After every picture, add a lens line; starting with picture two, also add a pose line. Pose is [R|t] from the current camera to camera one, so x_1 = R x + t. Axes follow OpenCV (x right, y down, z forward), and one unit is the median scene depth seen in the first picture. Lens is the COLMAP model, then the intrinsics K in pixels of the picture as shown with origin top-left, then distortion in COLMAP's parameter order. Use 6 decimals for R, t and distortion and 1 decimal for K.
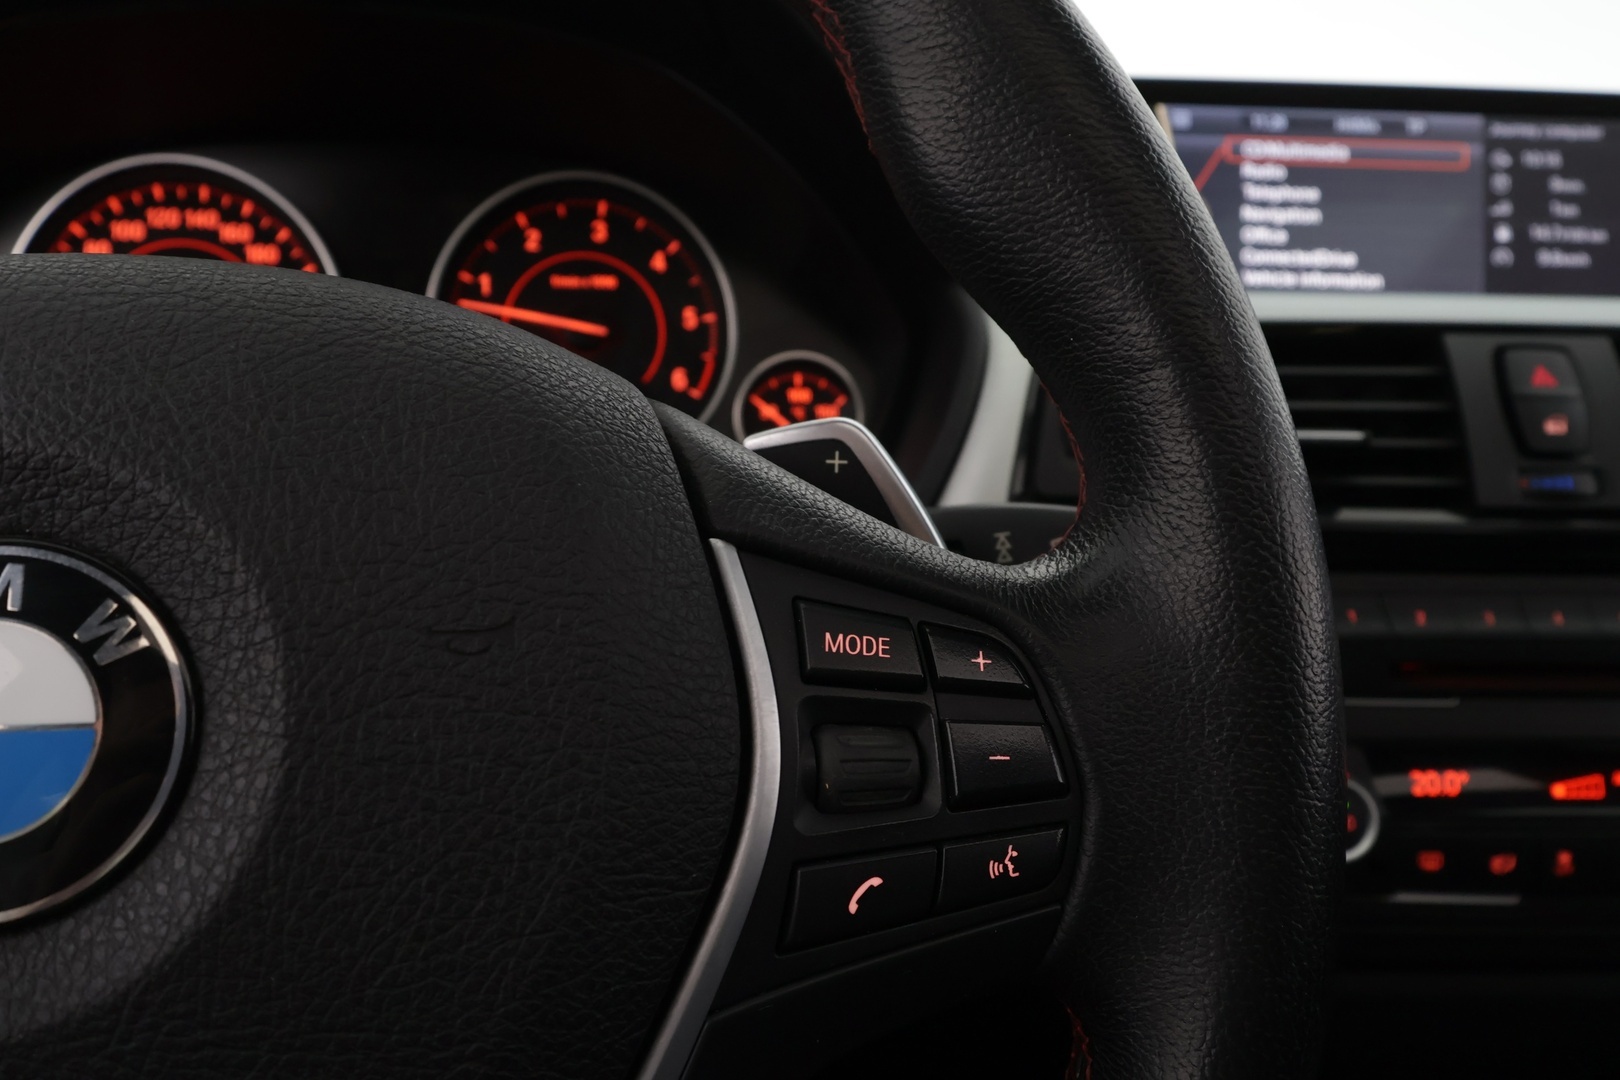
lens RADIAL K [[1262.3, 0, 811.6], [0, 1262.3, 548.5], [0, 0, 1]] dist [-0.006269, 0.003212]
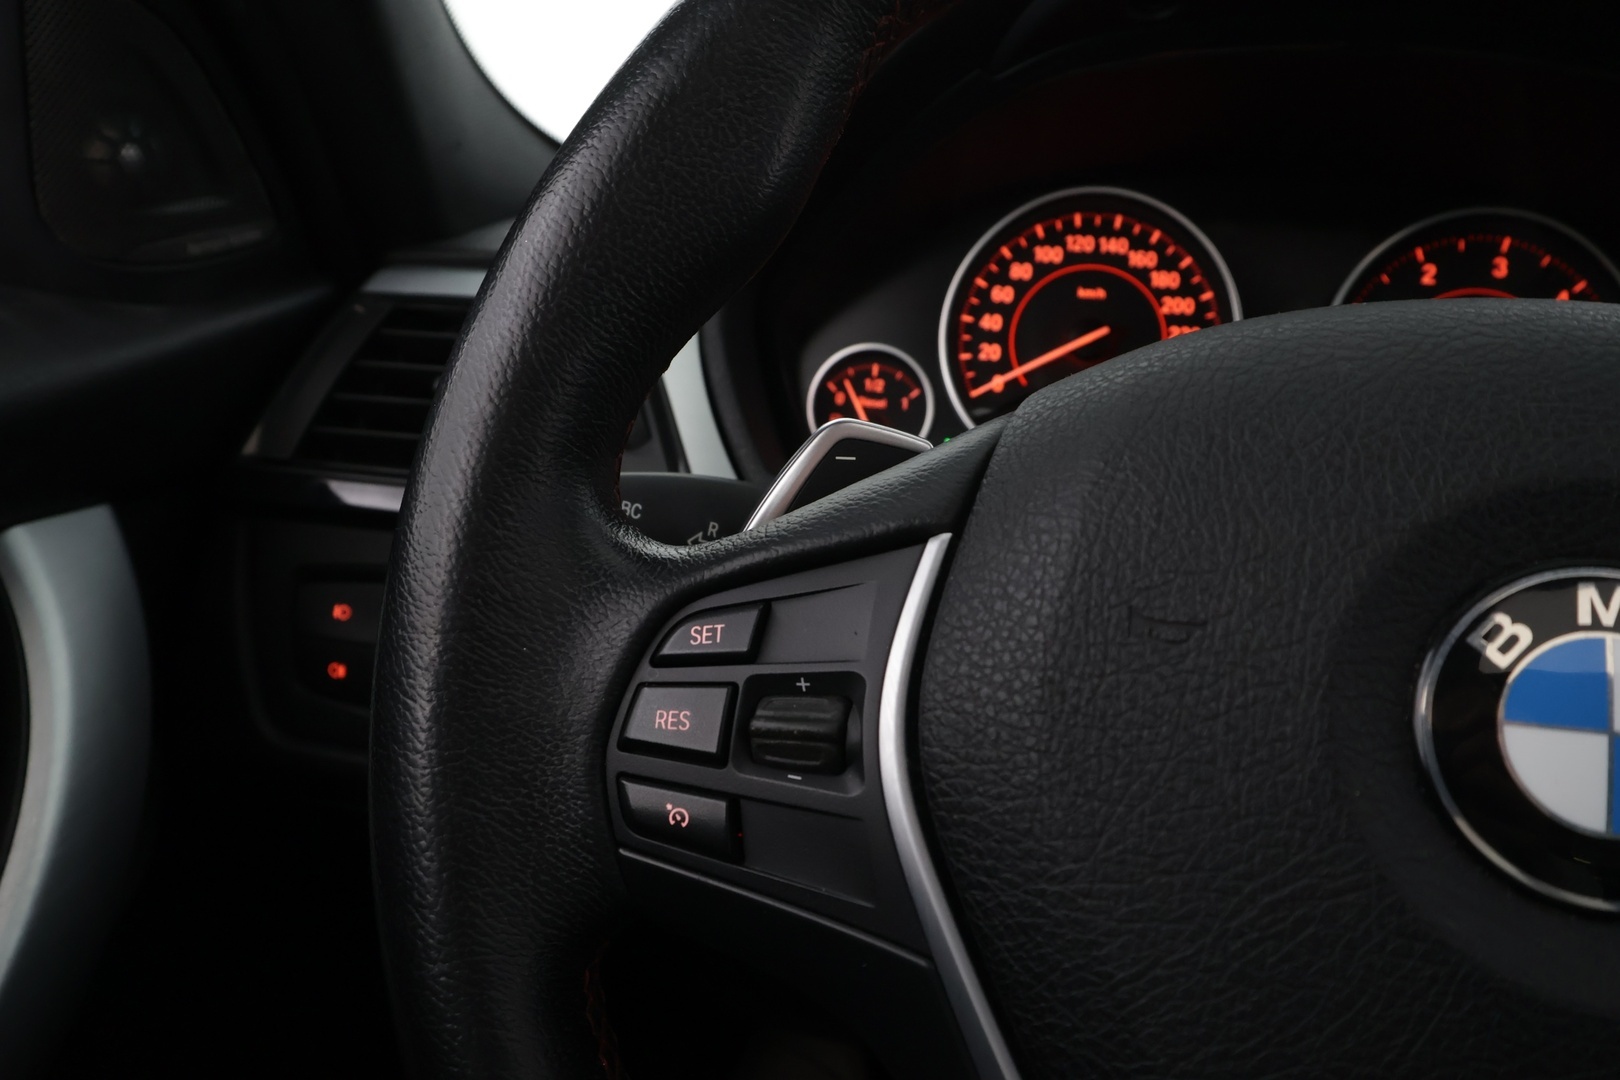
lens RADIAL K [[1262.3, 0, 819.4], [0, 1262.3, 545.1], [0, 0, 1]] dist [-0.006269, 0.003212]
pose [[0.940816, 0.101424, -0.323386, -0.353096], [-0.105387, 0.994417, 0.005281, 0.015402], [0.322116, 0.029112, 0.946252, -0.100745]]
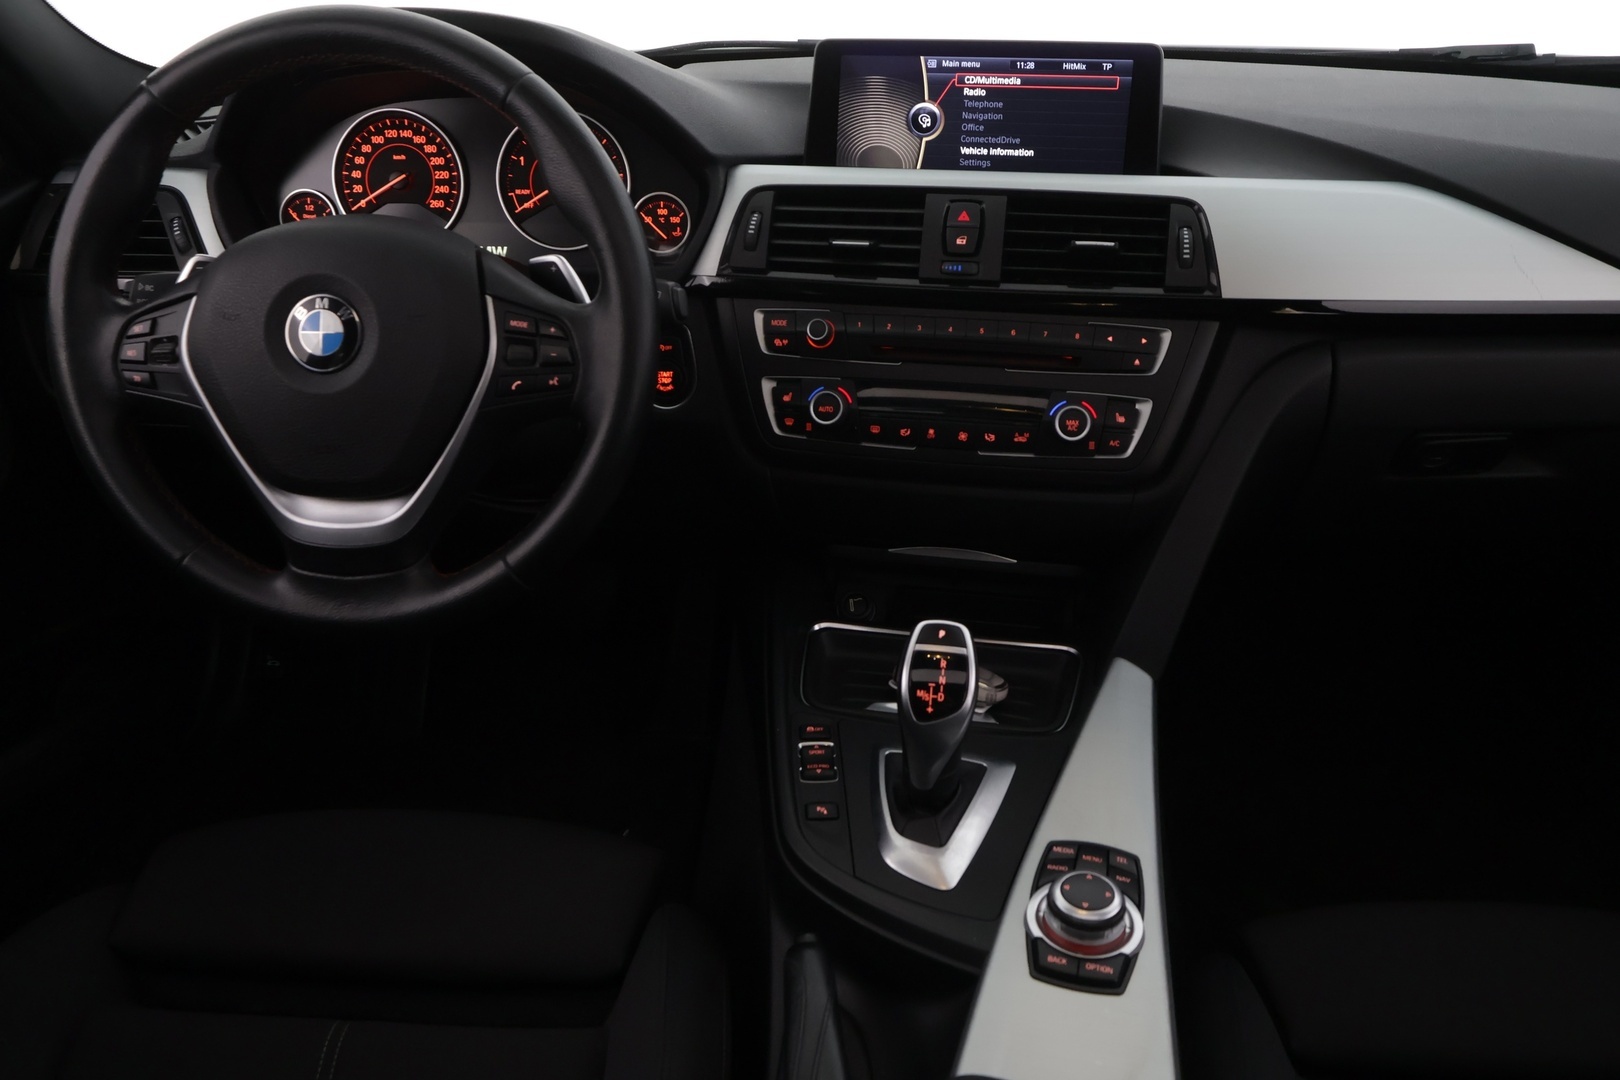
lens RADIAL K [[1262.3, 0, 821.4], [0, 1262.3, 529.2], [0, 0, 1]] dist [-0.006269, 0.003212]
pose [[0.970397, 0.077213, -0.228838, 0.875733], [-0.023587, 0.973287, 0.228377, -0.101792], [0.240359, -0.216219, 0.946296, -1.214028]]
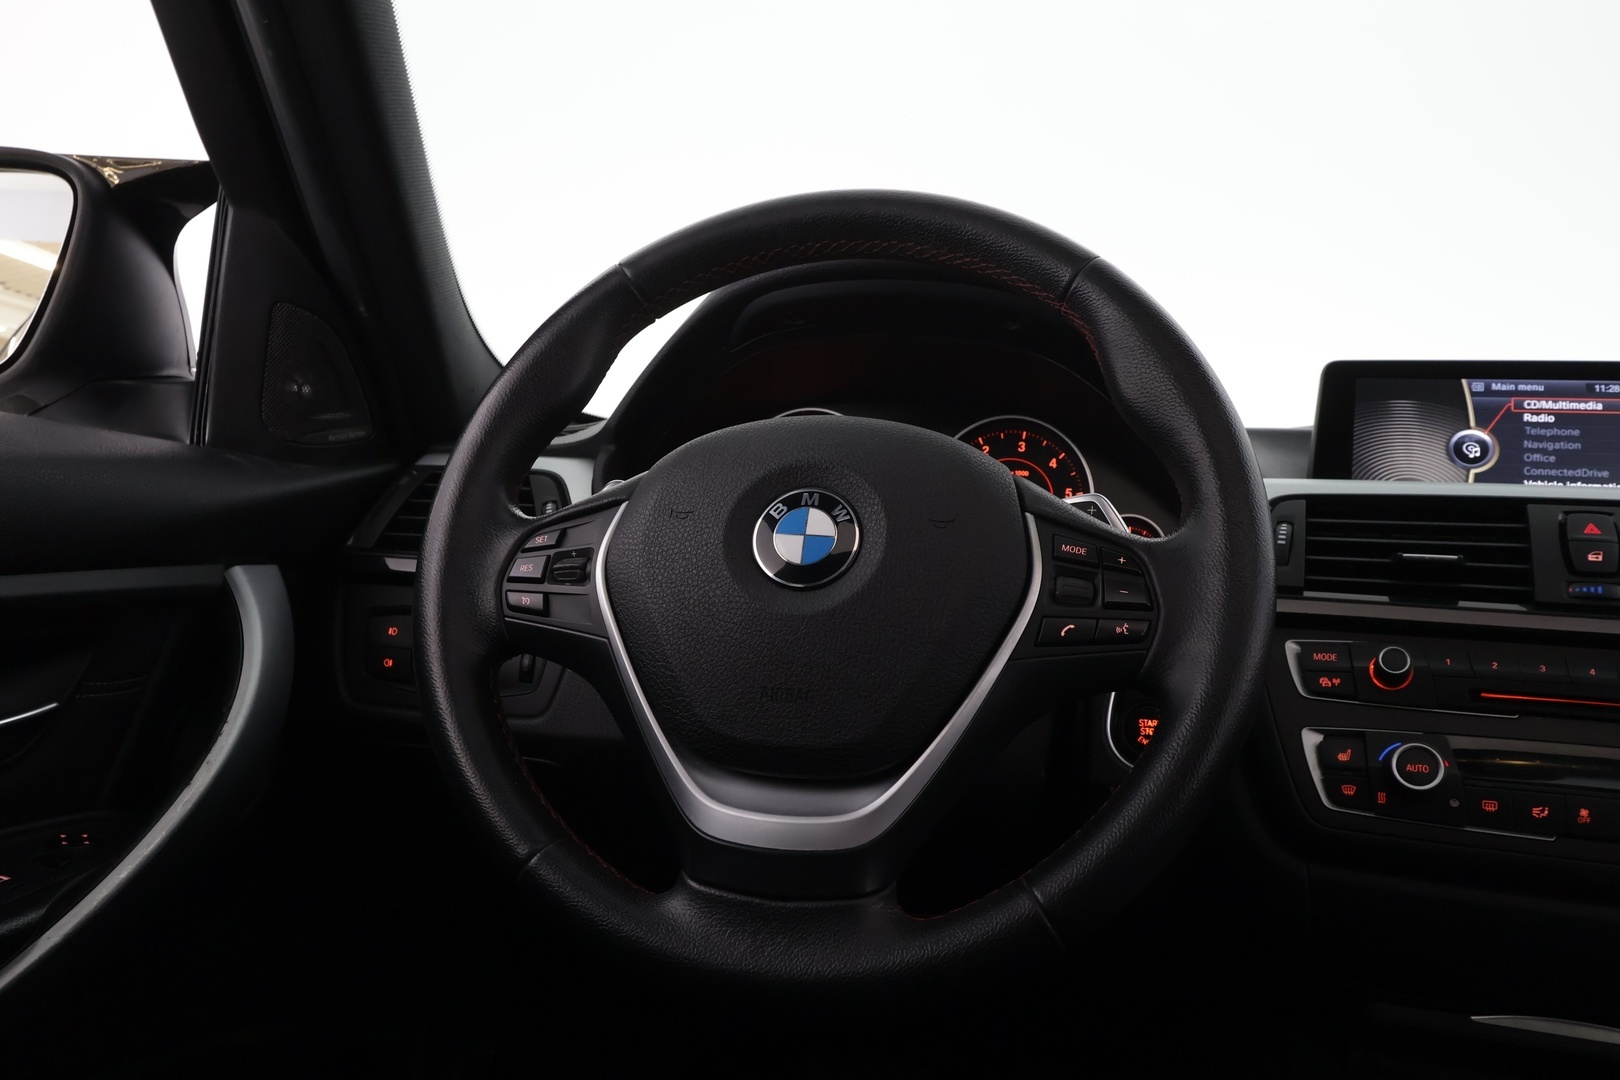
lens RADIAL K [[1262.3, 0, 817.0], [0, 1262.3, 539.7], [0, 0, 1]] dist [-0.006269, 0.003212]
pose [[0.933231, 0.026256, -0.358317, 0.232444], [-0.108909, 0.971074, -0.212495, 0.326615], [0.342374, 0.237331, 0.909095, -0.799468]]
